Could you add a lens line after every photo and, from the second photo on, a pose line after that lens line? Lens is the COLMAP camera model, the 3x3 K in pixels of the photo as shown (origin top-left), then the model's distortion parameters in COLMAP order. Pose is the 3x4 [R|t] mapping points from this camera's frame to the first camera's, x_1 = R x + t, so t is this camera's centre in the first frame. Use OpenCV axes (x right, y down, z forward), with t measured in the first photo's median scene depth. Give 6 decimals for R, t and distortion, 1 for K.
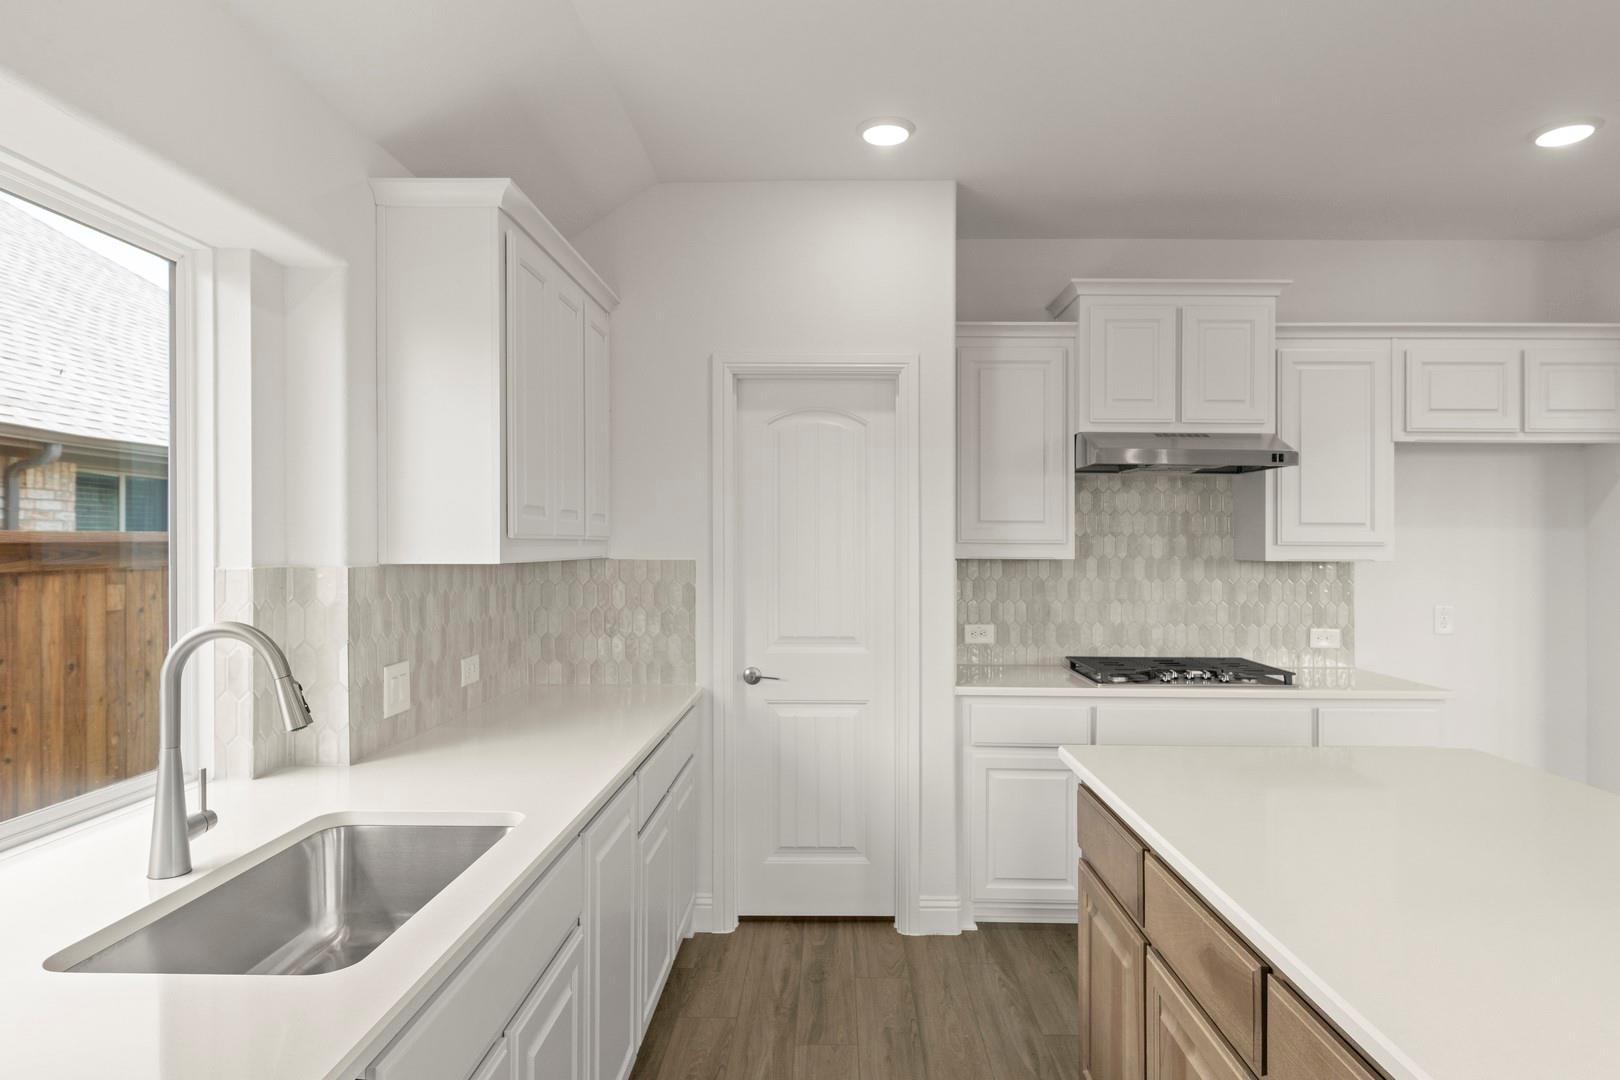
lens RADIAL K [[947.2, 0, 810.0], [0, 947.2, 540.0], [0, 0, 1]] dist [0.002437, 0.000342]
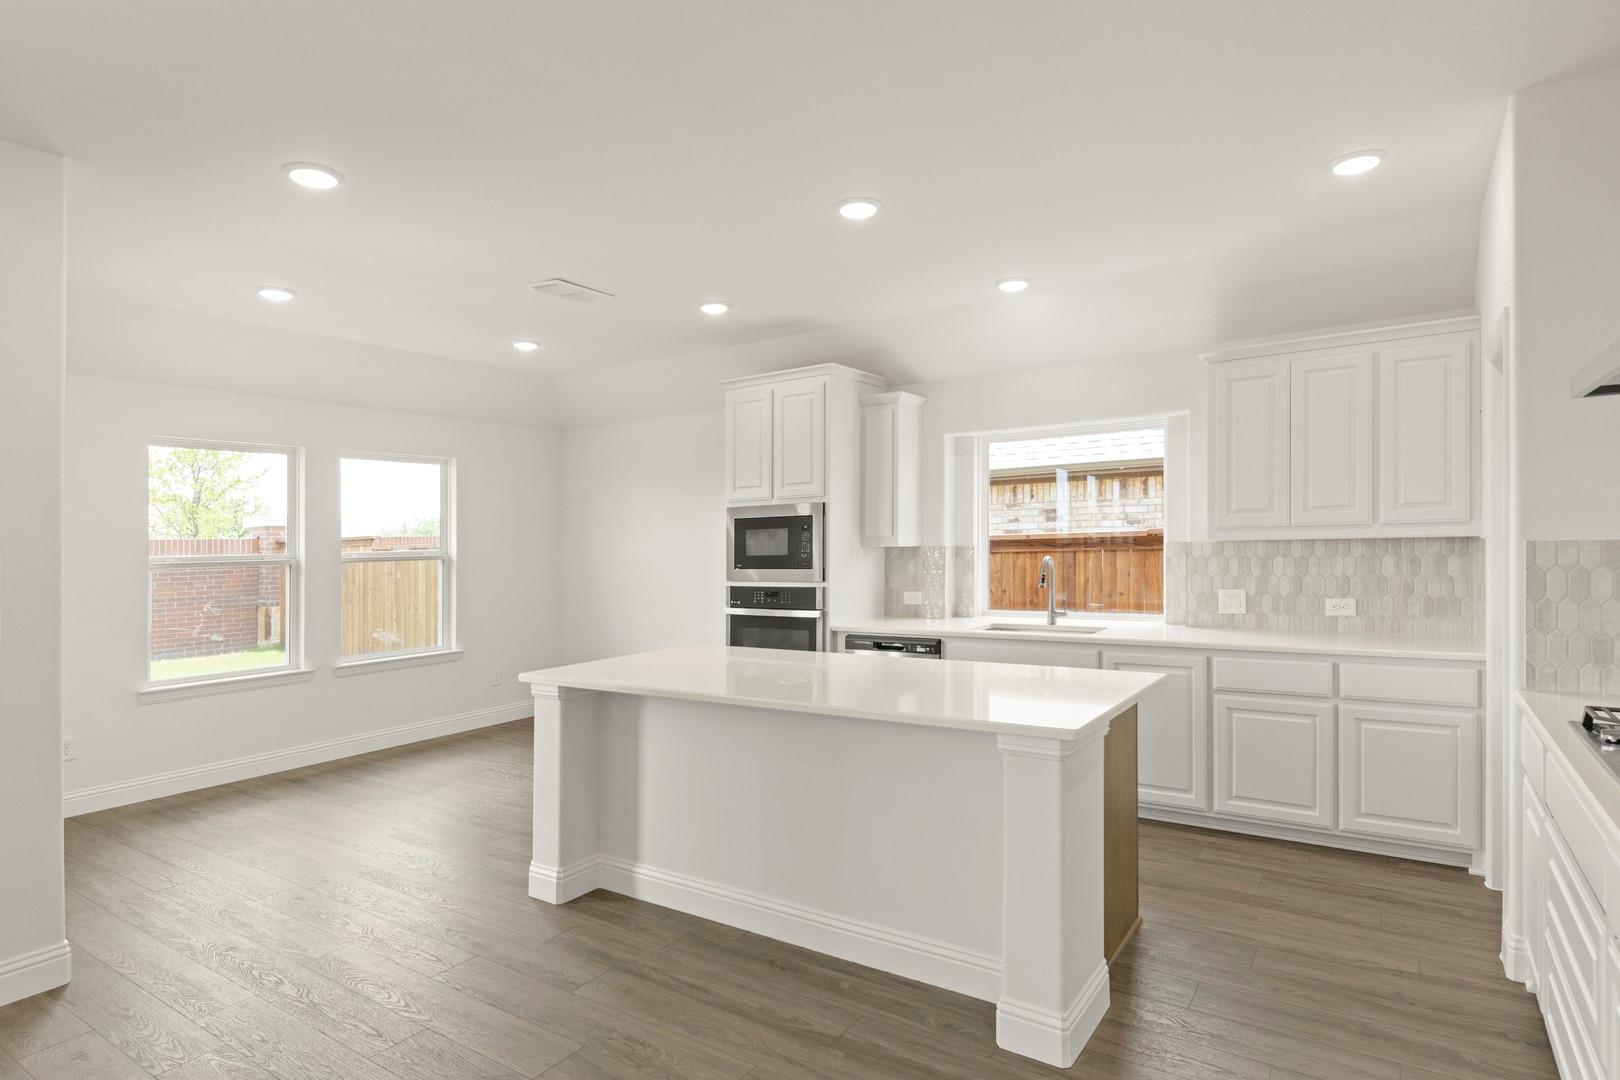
lens RADIAL K [[871.8, 0, 807.1], [0, 871.8, 523.0], [0, 0, 1]] dist [0.000308, -0.000813]
pose [[-0.550857, -0.010983, -0.834527, 1.036451], [0.021461, 0.999396, -0.027319, 0.012878], [0.834324, -0.032958, -0.550289, 0.815774]]
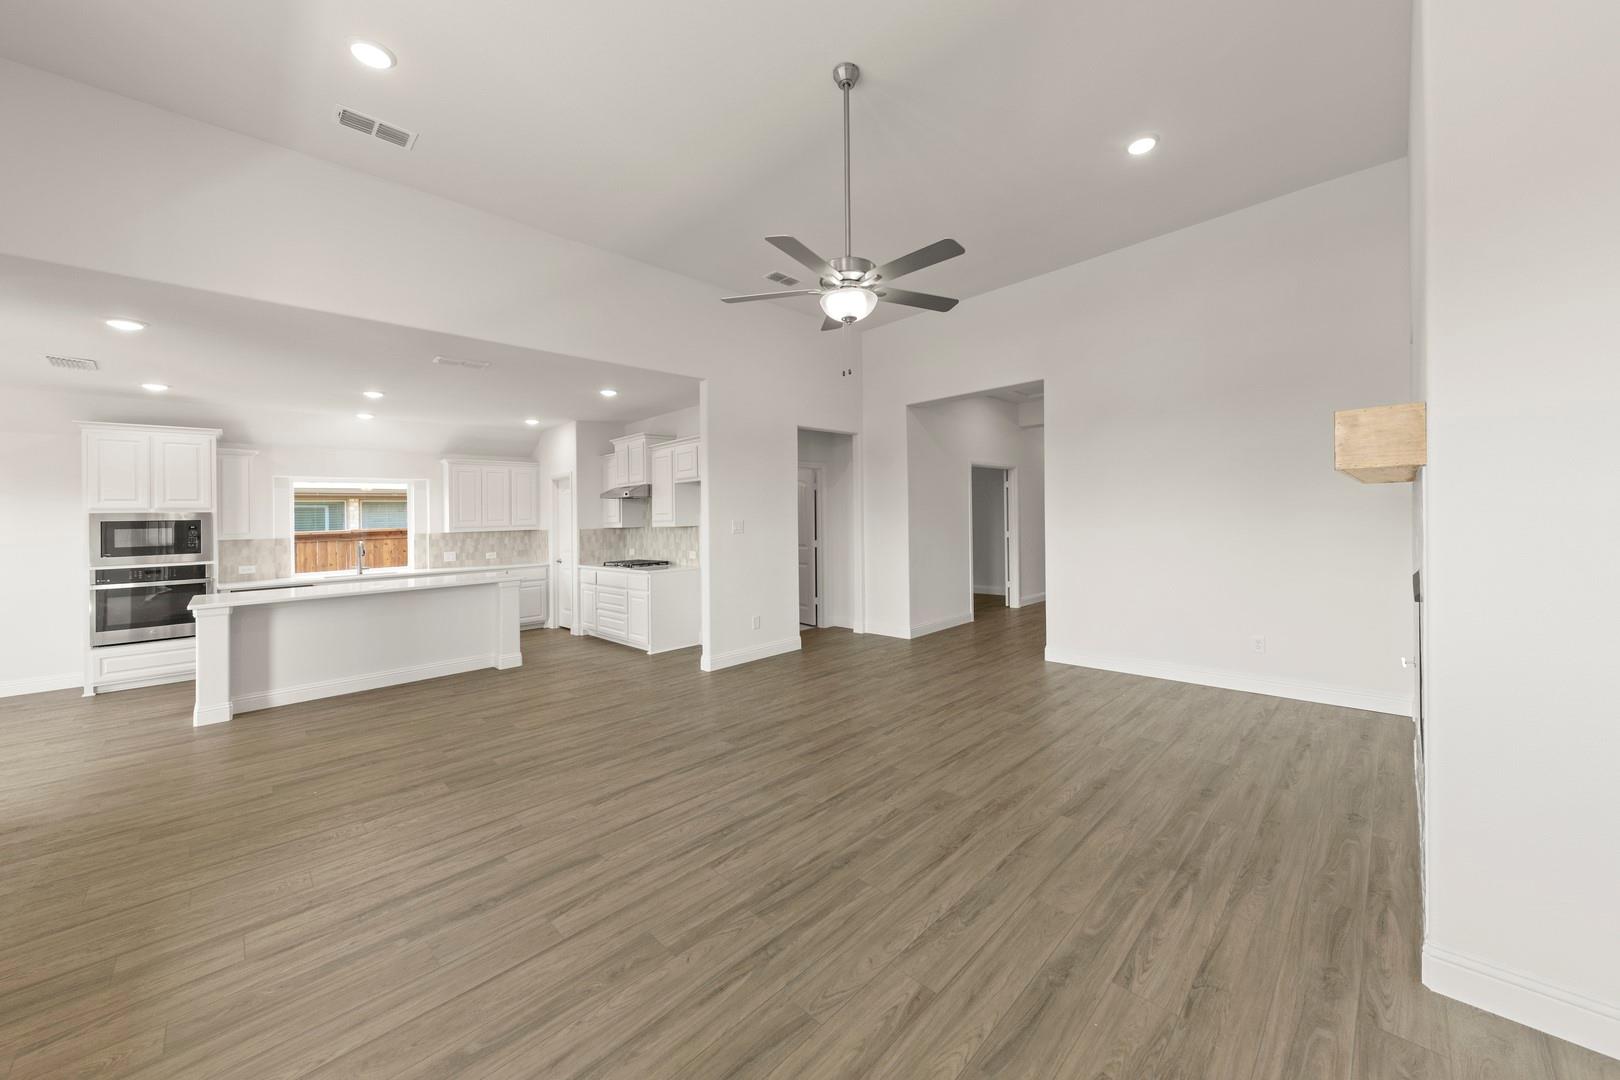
lens RADIAL K [[570.5, 0, 821.7], [0, 570.5, 505.5], [0, 0, 1]] dist [0.040787, -0.014369]
pose [[0.715054, -0.042505, -0.697776, 2.062788], [0.033792, 0.999085, -0.026230, 0.019054], [0.698252, -0.004823, 0.715835, 0.099471]]
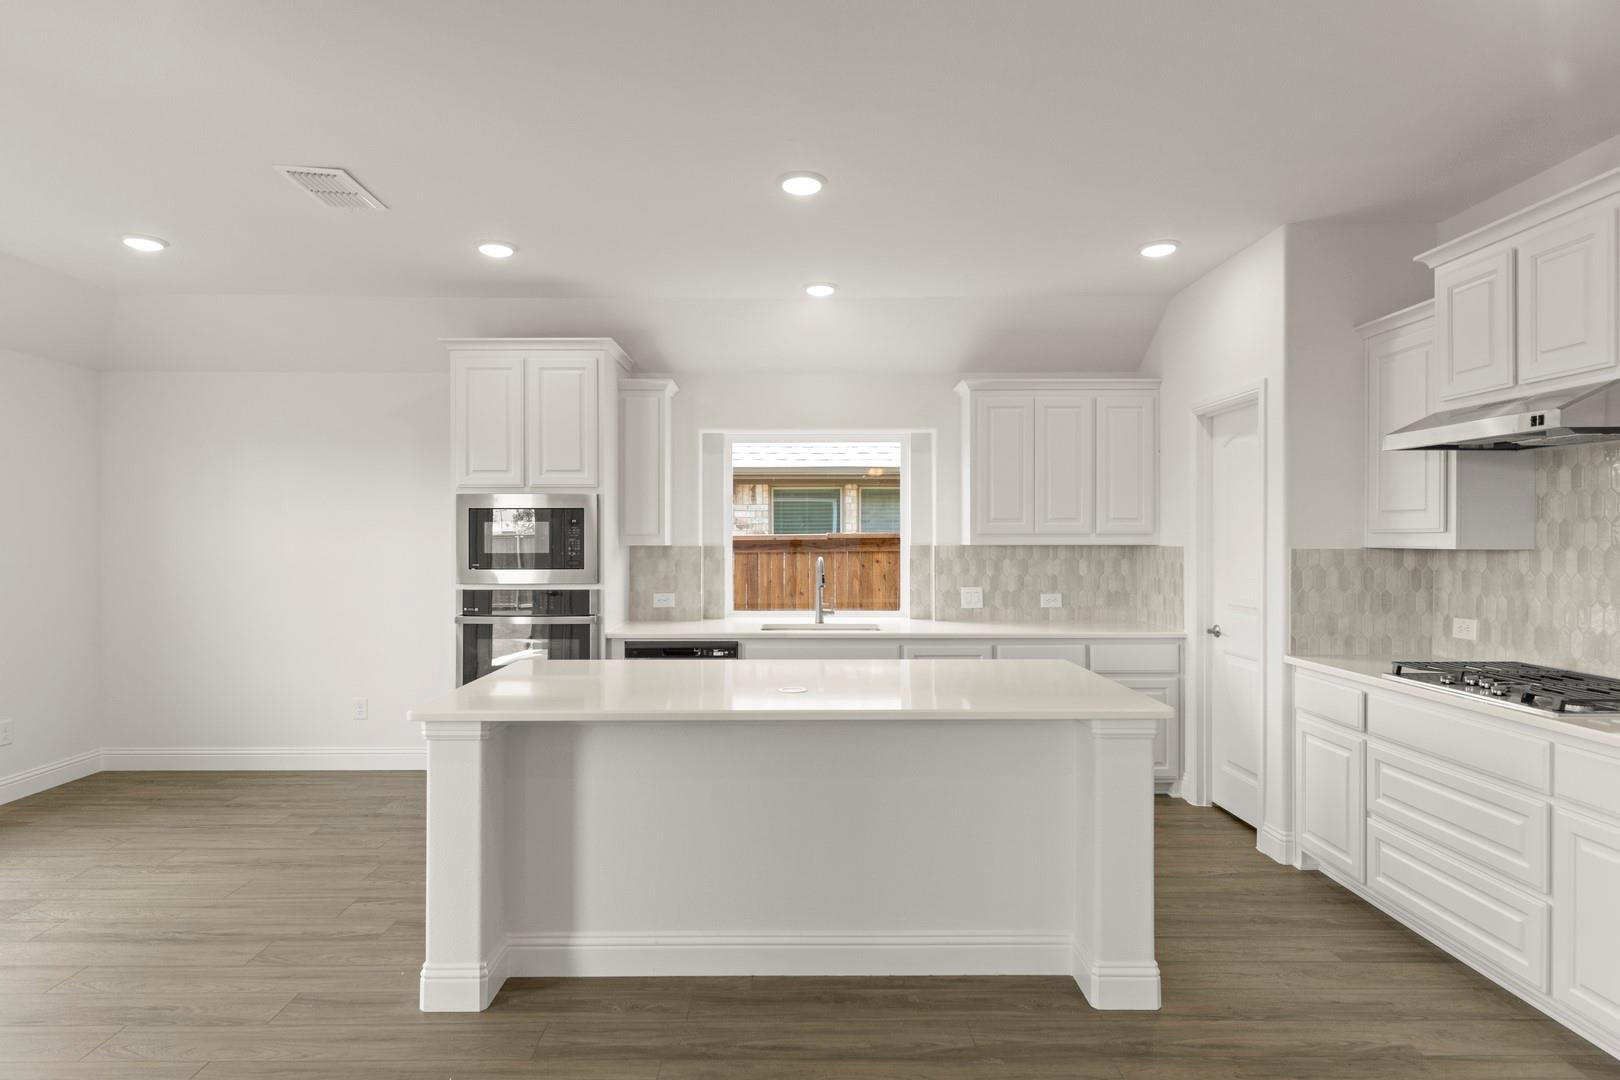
lens RADIAL K [[882.4, 0, 802.6], [0, 882.4, 539.0], [0, 0, 1]] dist [0.003696, -0.000694]
pose [[0.020711, -0.004538, -0.999775, 1.115042], [0.002765, 0.999986, -0.004481, 0.012508], [0.999782, -0.002672, 0.020724, 0.341091]]
